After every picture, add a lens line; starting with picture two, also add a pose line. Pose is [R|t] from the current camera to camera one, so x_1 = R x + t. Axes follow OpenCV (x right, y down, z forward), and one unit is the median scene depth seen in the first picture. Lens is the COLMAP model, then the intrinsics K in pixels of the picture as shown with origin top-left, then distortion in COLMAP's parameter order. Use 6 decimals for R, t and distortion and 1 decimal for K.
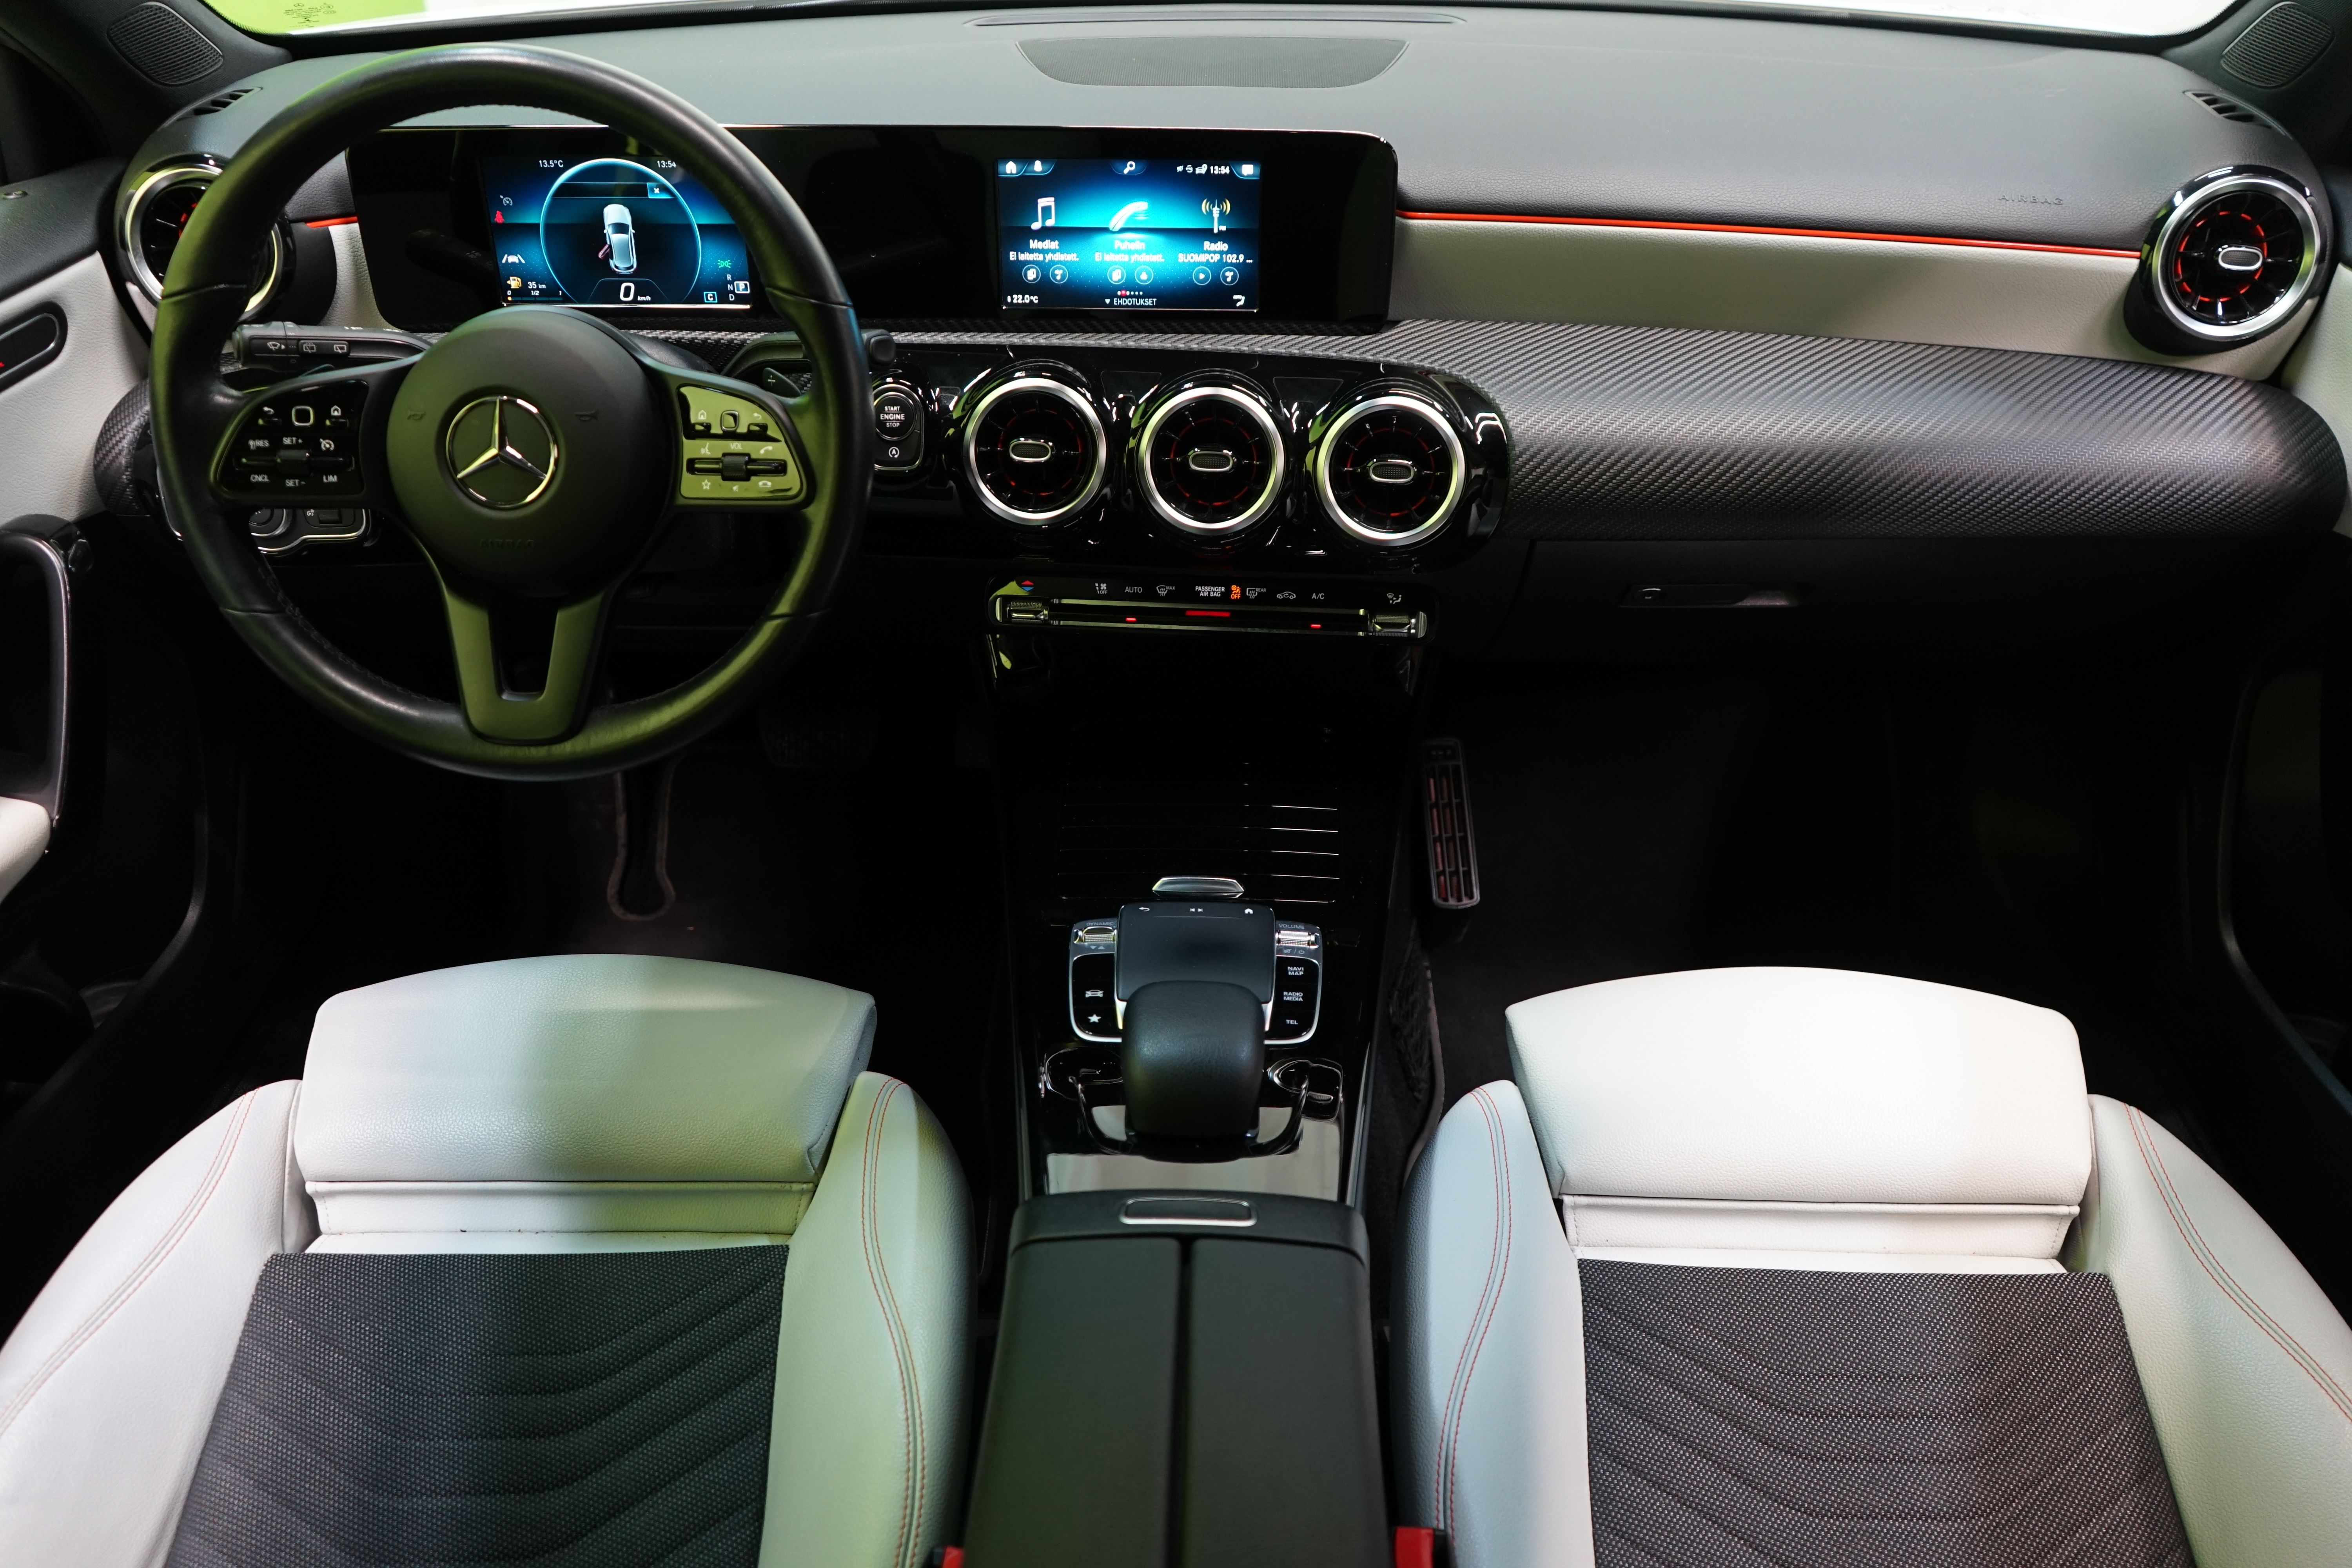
lens RADIAL K [[1790.9, 0, 1176.0], [0, 1790.9, 784.0], [0, 0, 1]] dist [-0.033345, 0.000928]
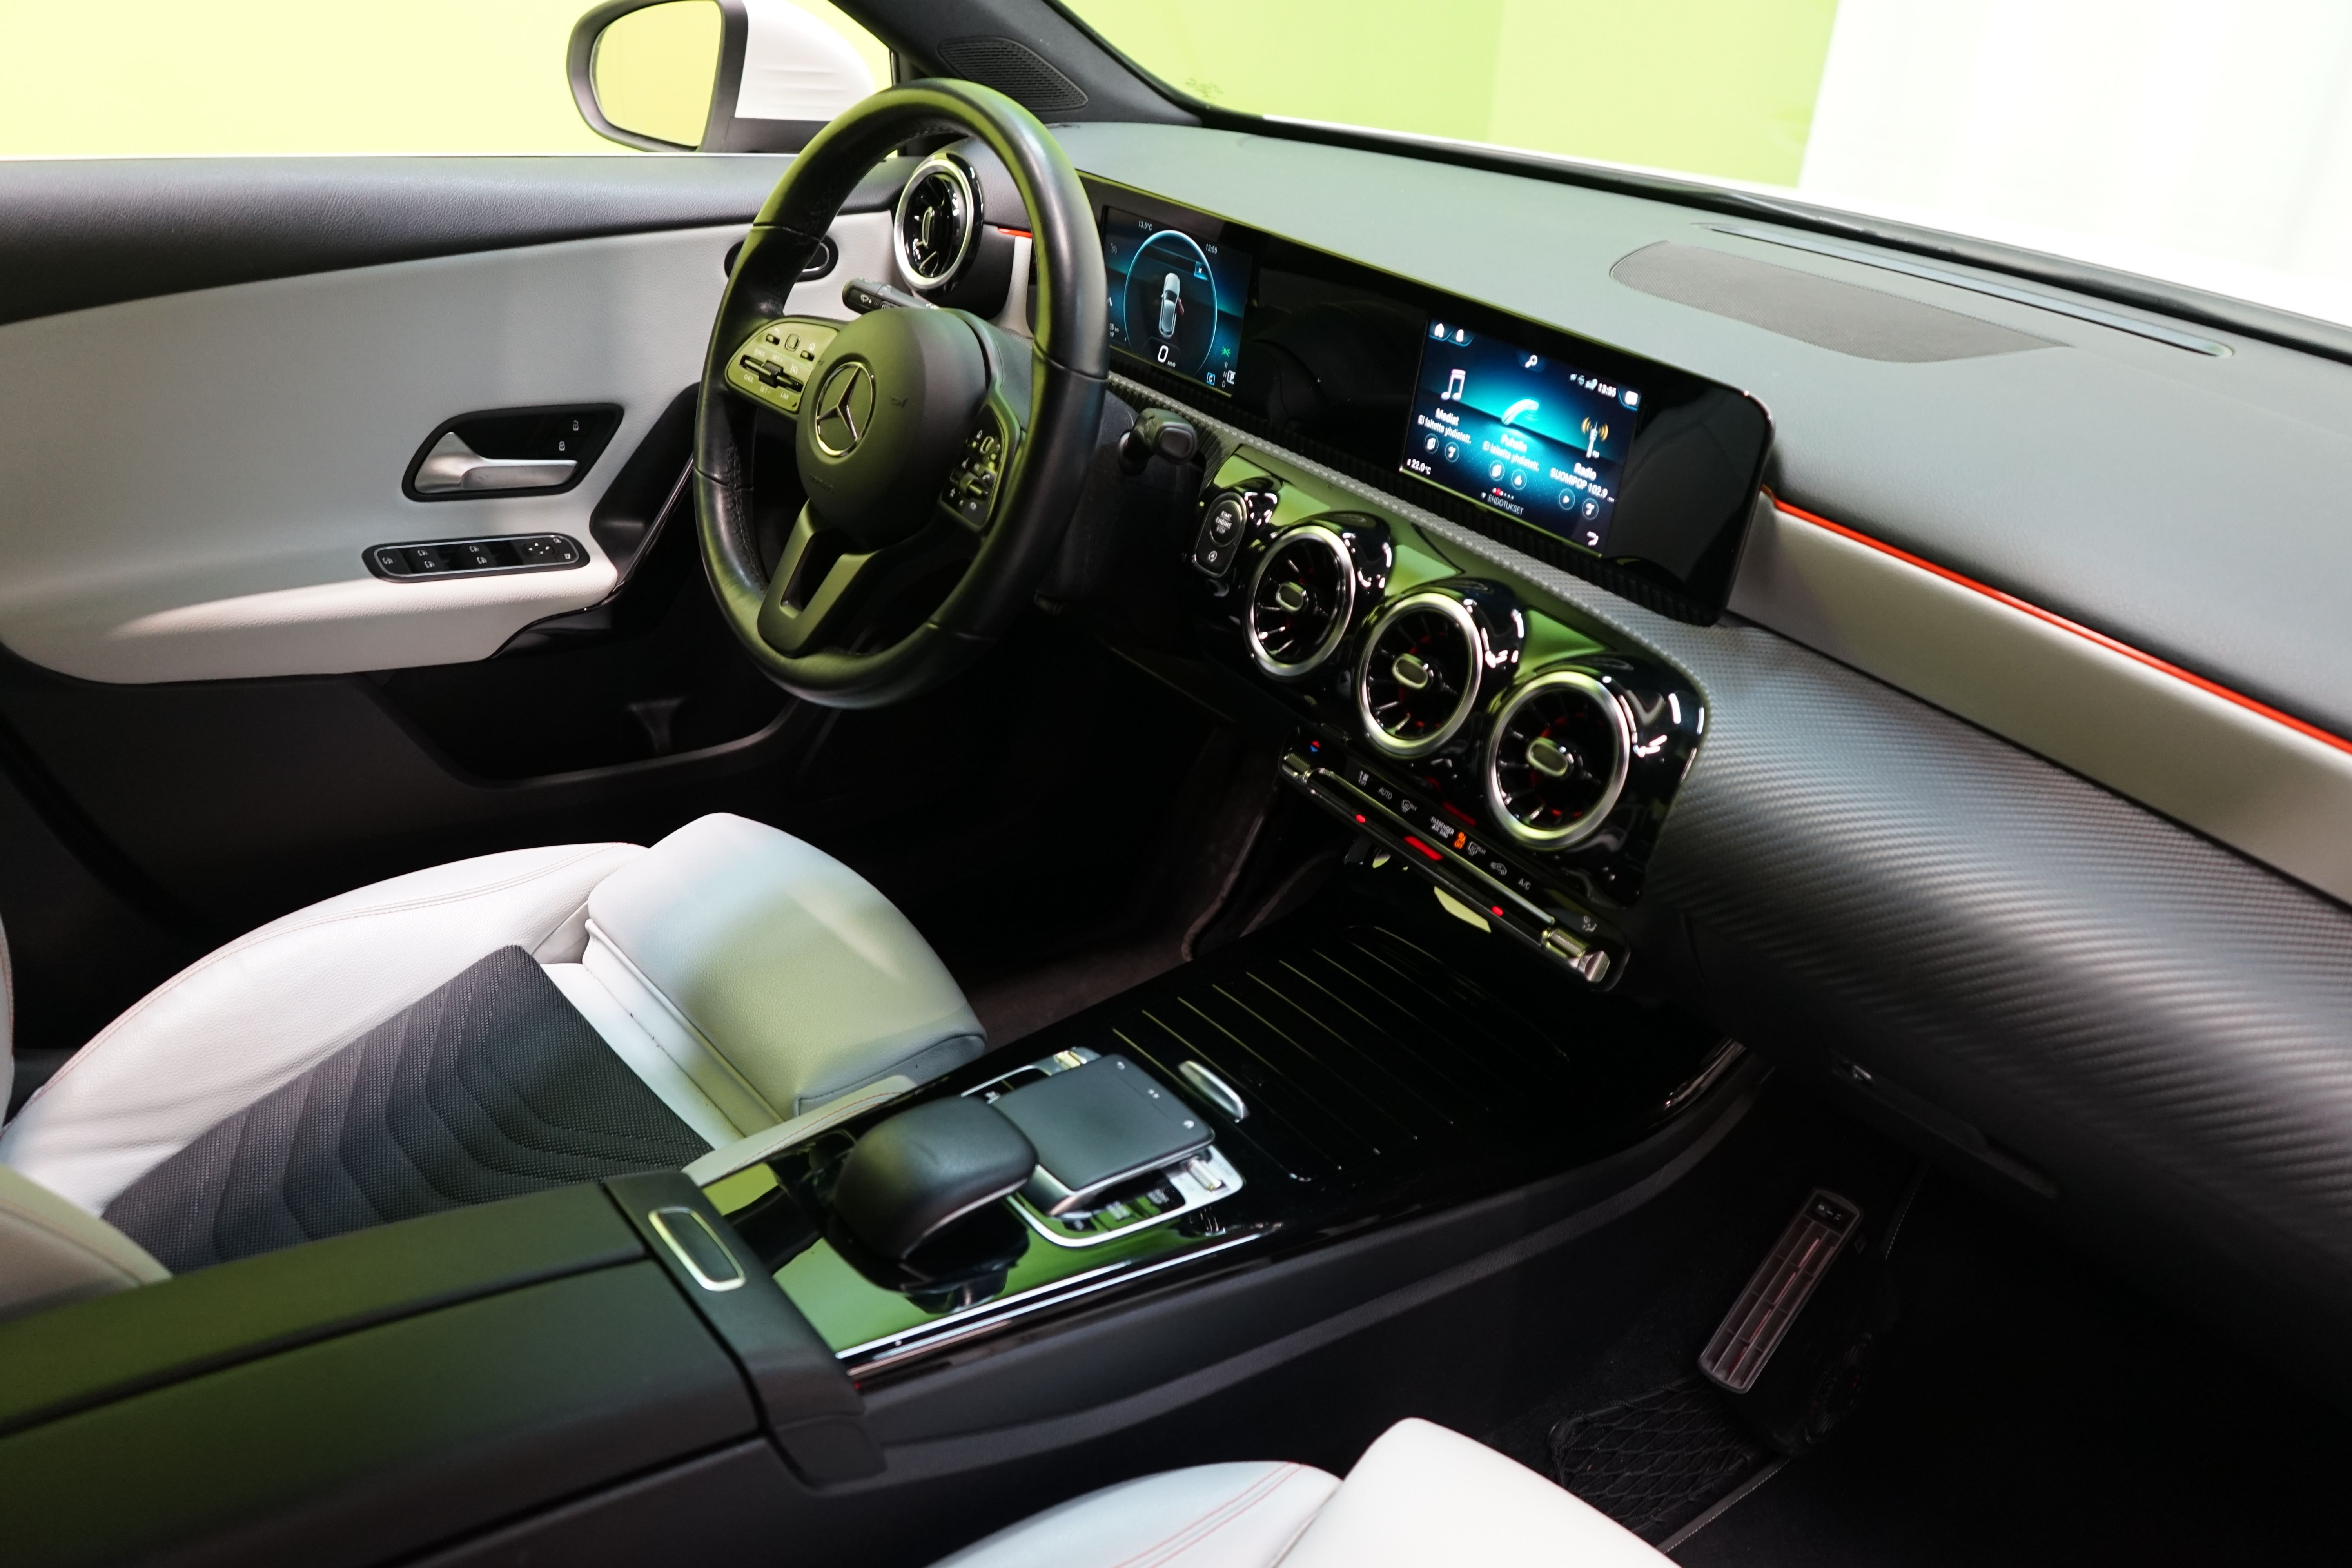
lens RADIAL K [[1790.9, 0, 1176.0], [0, 1790.9, 784.0], [0, 0, 1]] dist [-0.033345, 0.000928]
pose [[0.666261, 0.408519, -0.623866, 0.497353], [-0.480489, 0.874960, 0.059799, -0.121796], [0.570286, 0.259919, 0.779240, 0.238145]]
